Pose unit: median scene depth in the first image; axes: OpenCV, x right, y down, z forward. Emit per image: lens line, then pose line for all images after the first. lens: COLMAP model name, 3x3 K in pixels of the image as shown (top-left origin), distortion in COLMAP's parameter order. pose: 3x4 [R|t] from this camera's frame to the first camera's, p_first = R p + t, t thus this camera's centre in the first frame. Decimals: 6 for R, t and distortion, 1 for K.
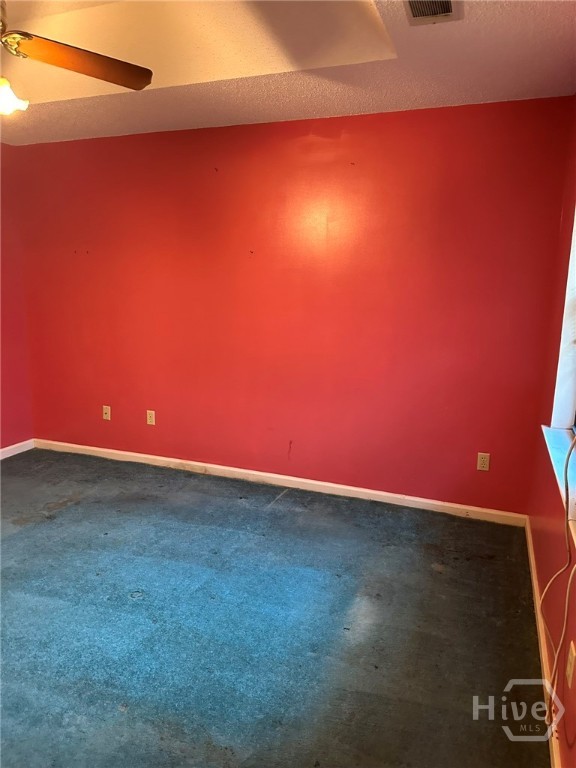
lens RADIAL K [[554.9, 0, 260.8], [0, 554.9, 382.6], [0, 0, 1]] dist [0.010822, -0.003674]
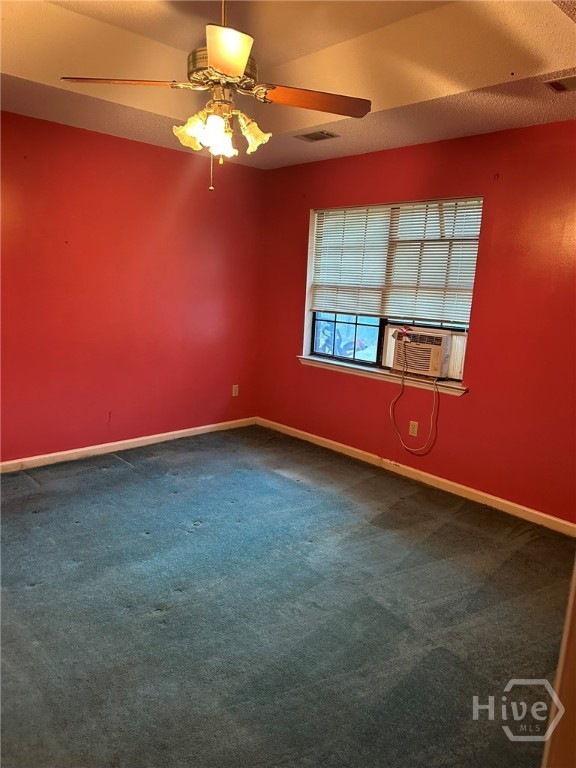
lens RADIAL K [[534.8, 0, 285.2], [0, 534.8, 387.3], [0, 0, 1]] dist [0.039738, -0.052597]
pose [[0.419955, -0.167609, 0.891933, -0.897853], [0.139898, 0.983007, 0.118854, -0.033079], [-0.896698, 0.074866, 0.436267, 0.192715]]
